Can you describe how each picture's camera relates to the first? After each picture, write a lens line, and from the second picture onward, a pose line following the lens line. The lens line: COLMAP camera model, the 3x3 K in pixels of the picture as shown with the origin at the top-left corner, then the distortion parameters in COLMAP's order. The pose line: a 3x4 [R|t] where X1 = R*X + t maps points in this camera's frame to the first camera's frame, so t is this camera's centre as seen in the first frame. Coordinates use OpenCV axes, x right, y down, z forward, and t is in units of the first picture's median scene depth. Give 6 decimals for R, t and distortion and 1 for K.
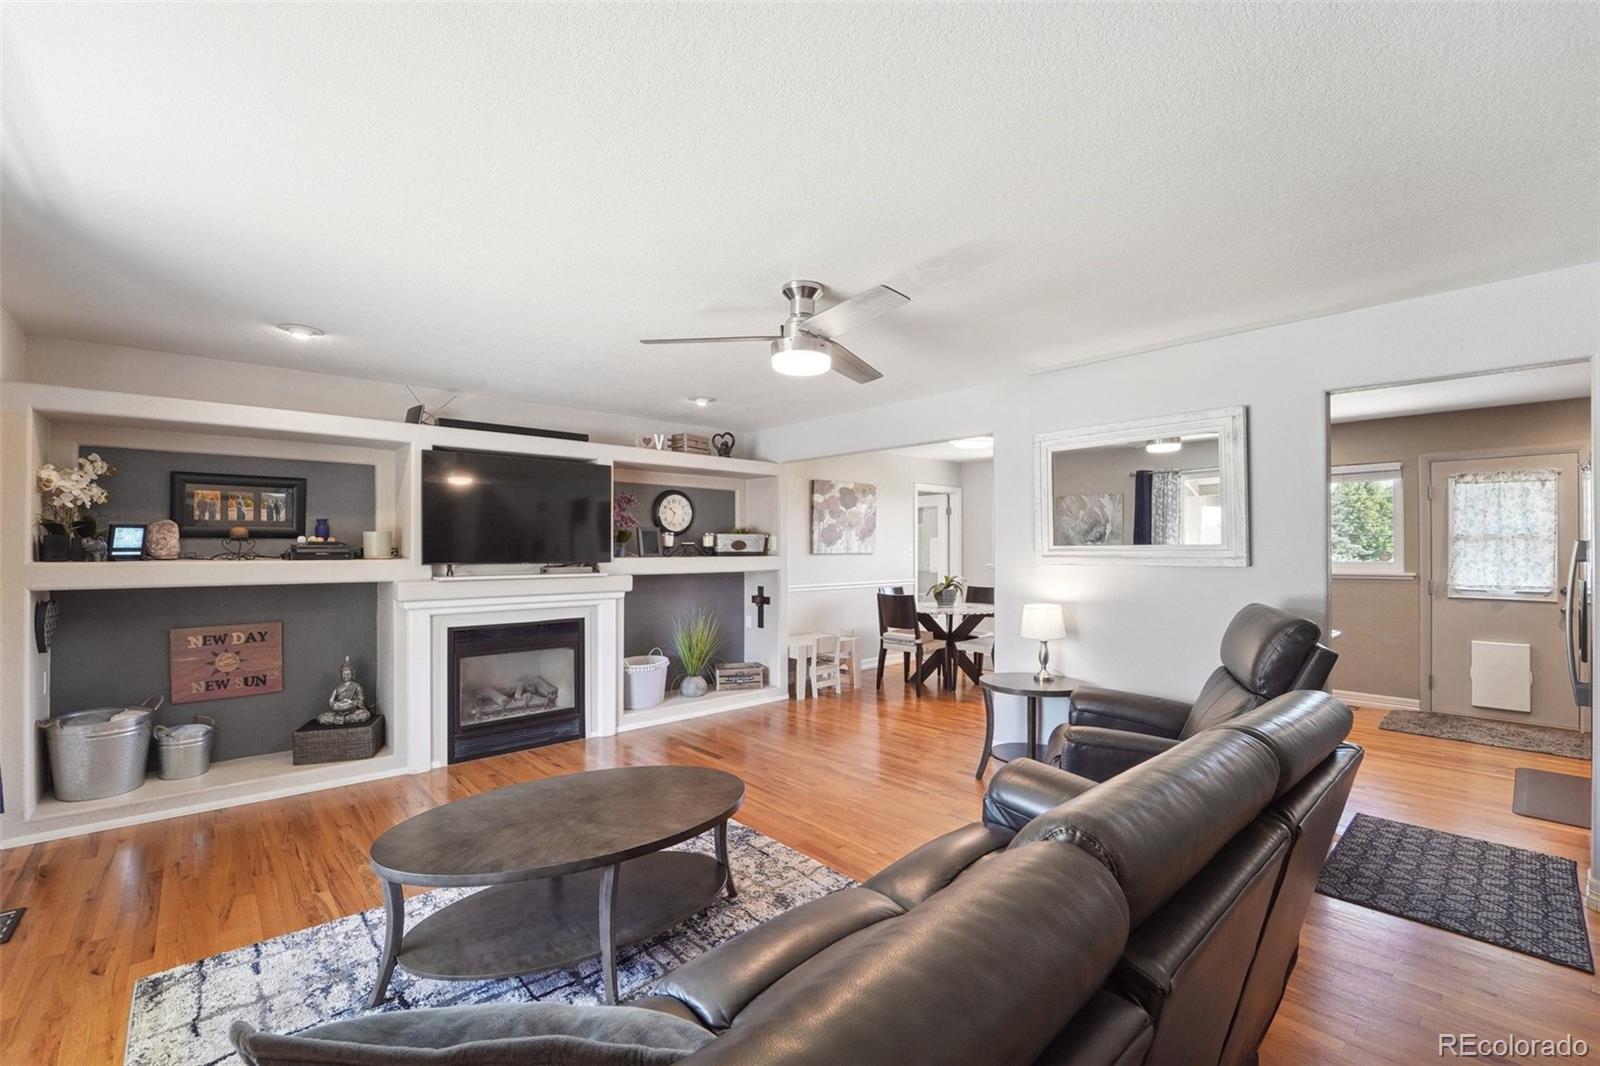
lens RADIAL K [[675.3, 0, 802.3], [0, 675.3, 536.5], [0, 0, 1]] dist [-0.017168, -0.000107]
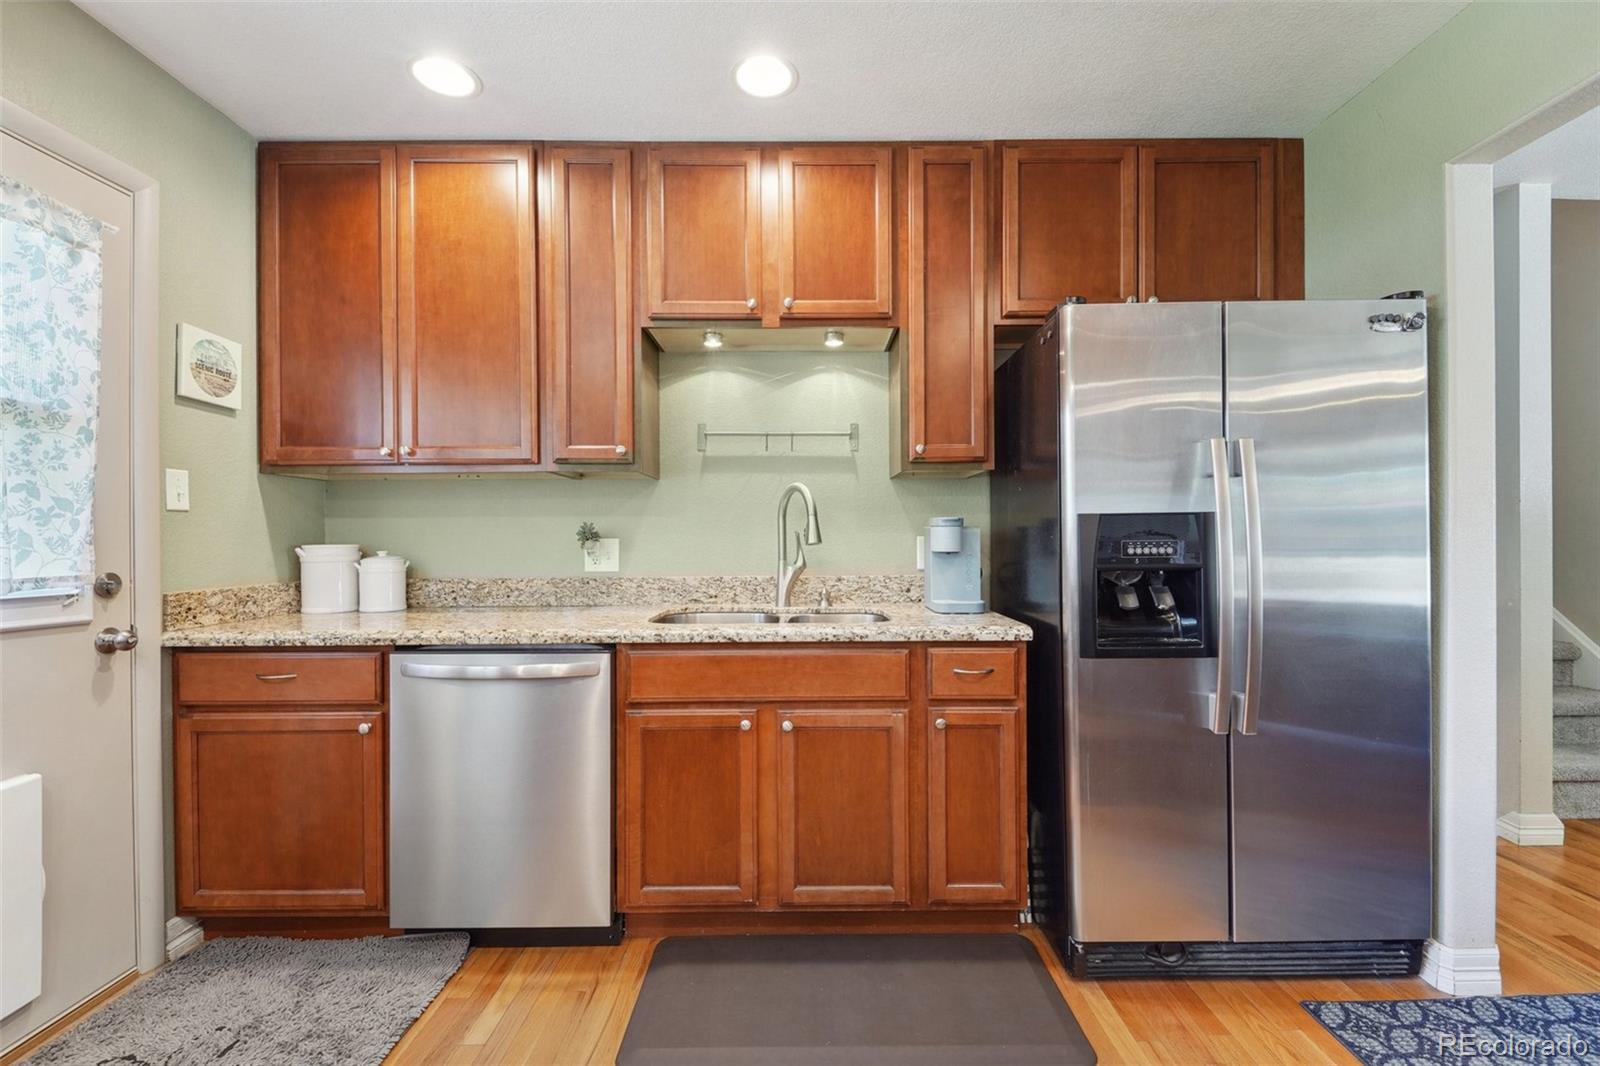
lens RADIAL K [[689.3, 0, 804.8], [0, 689.3, 543.4], [0, 0, 1]] dist [0.023893, -0.014613]
pose [[-0.743614, -0.000340, 0.668609, 0.629882], [-0.002920, 0.999992, -0.002738, 0.059487], [-0.668603, -0.003989, -0.743609, 1.003200]]
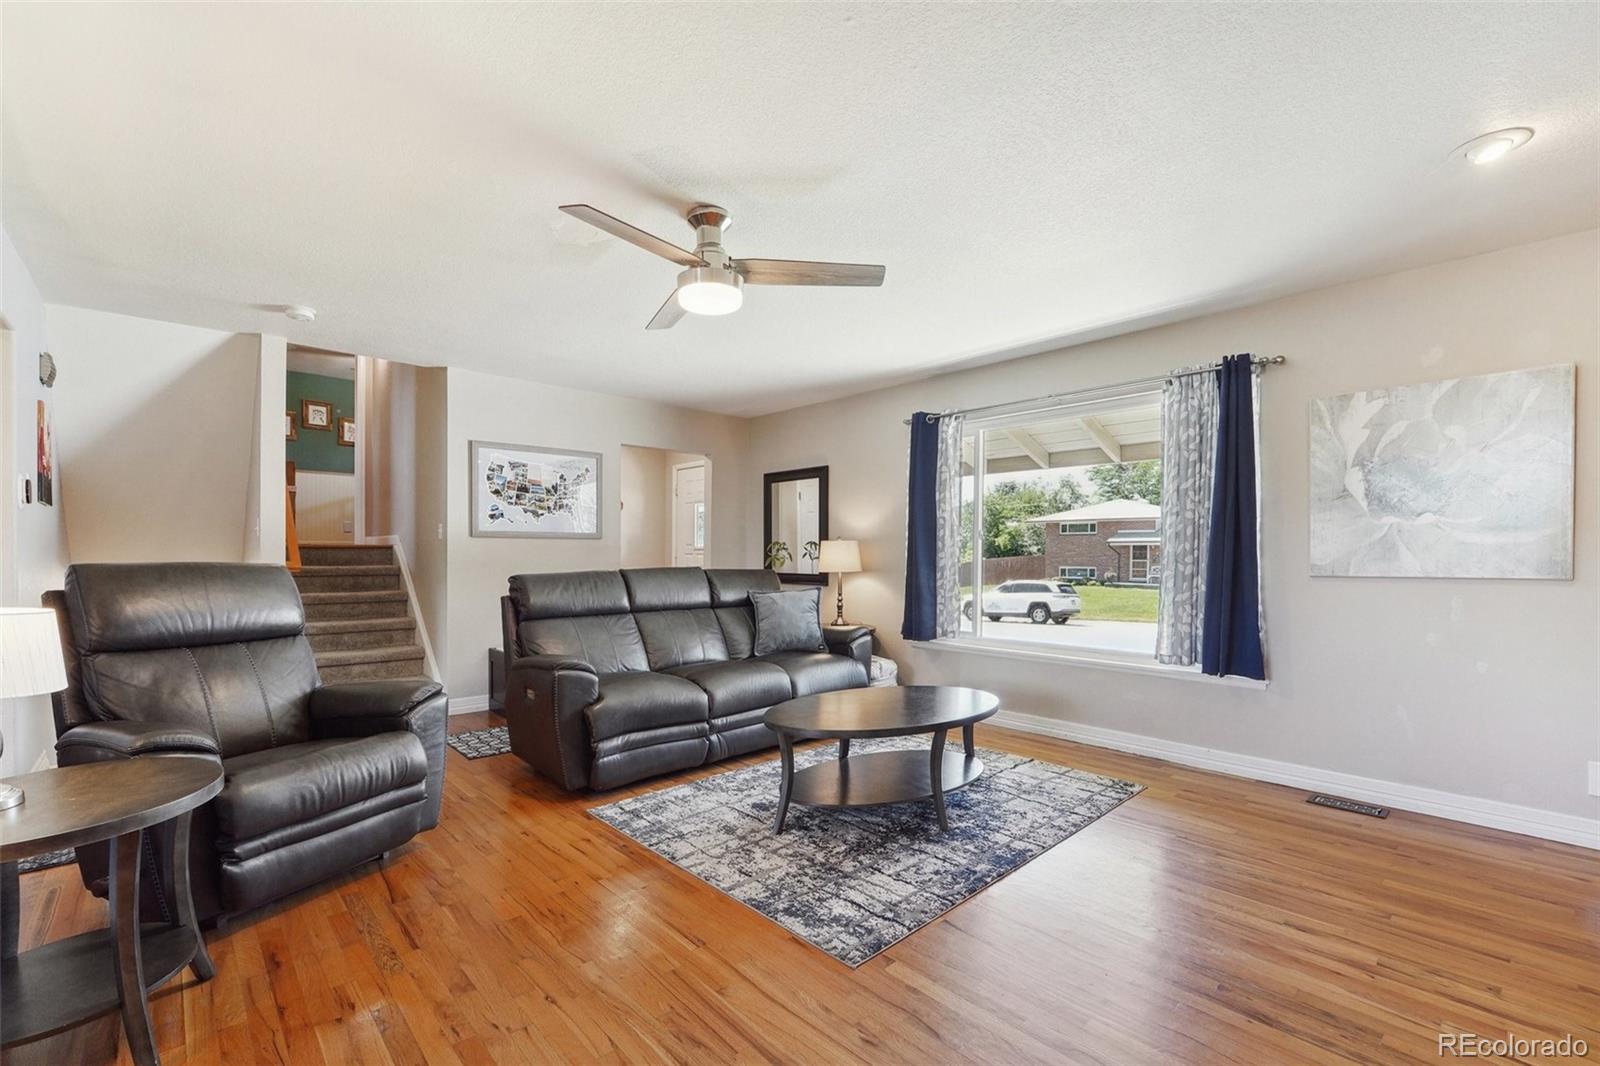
lens RADIAL K [[684.4, 0, 801.2], [0, 684.4, 566.7], [0, 0, 1]] dist [-0.012269, -0.000182]
pose [[-0.999901, -0.005486, -0.012948, -0.067824], [-0.005566, 0.999965, 0.006178, 0.059785], [0.012914, 0.006249, -0.999897, 1.102157]]
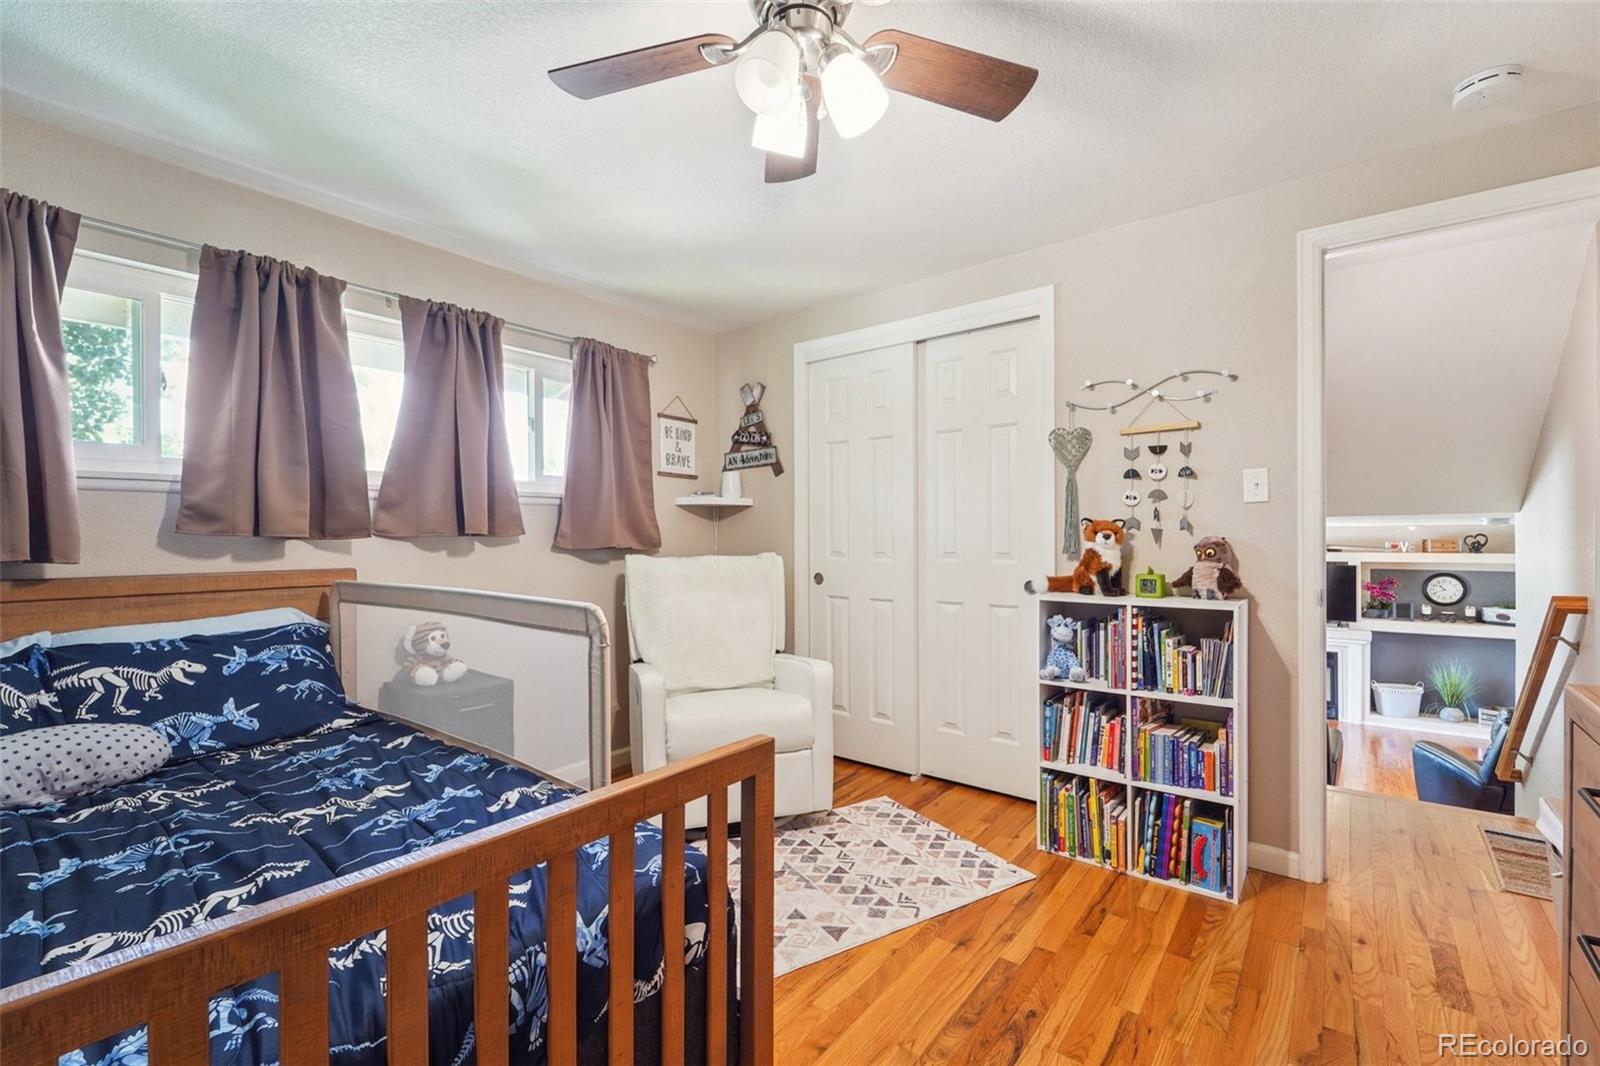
lens RADIAL K [[675.3, 0, 802.3], [0, 675.3, 536.5], [0, 0, 1]] dist [-0.017168, -0.000107]
pose [[0.156773, -0.007447, -0.987607, 1.162605], [0.023949, 0.999706, -0.003737, -0.206710], [0.987344, -0.023066, 0.156905, -0.641568]]
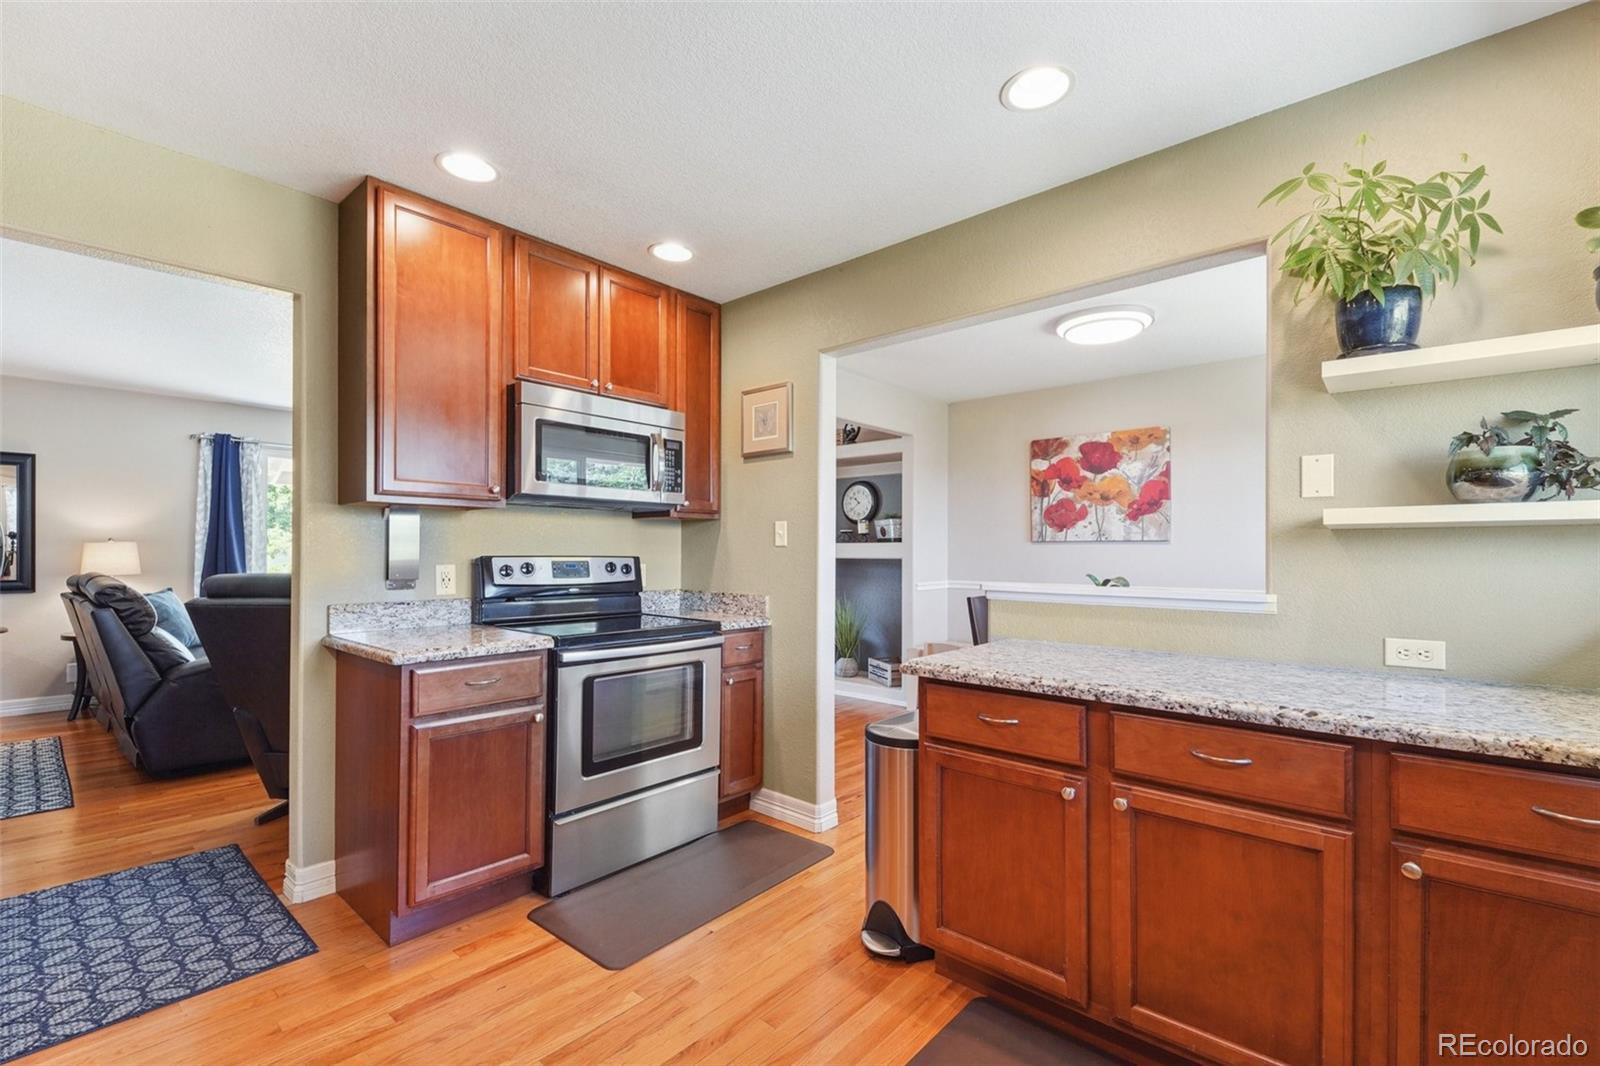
lens RADIAL K [[689.3, 0, 804.8], [0, 689.3, 543.4], [0, 0, 1]] dist [0.023893, -0.014613]
pose [[0.118745, -0.011363, -0.992860, 1.035308], [0.008642, 0.999908, -0.010411, 0.046956], [0.992887, -0.007344, 0.118832, 0.936200]]
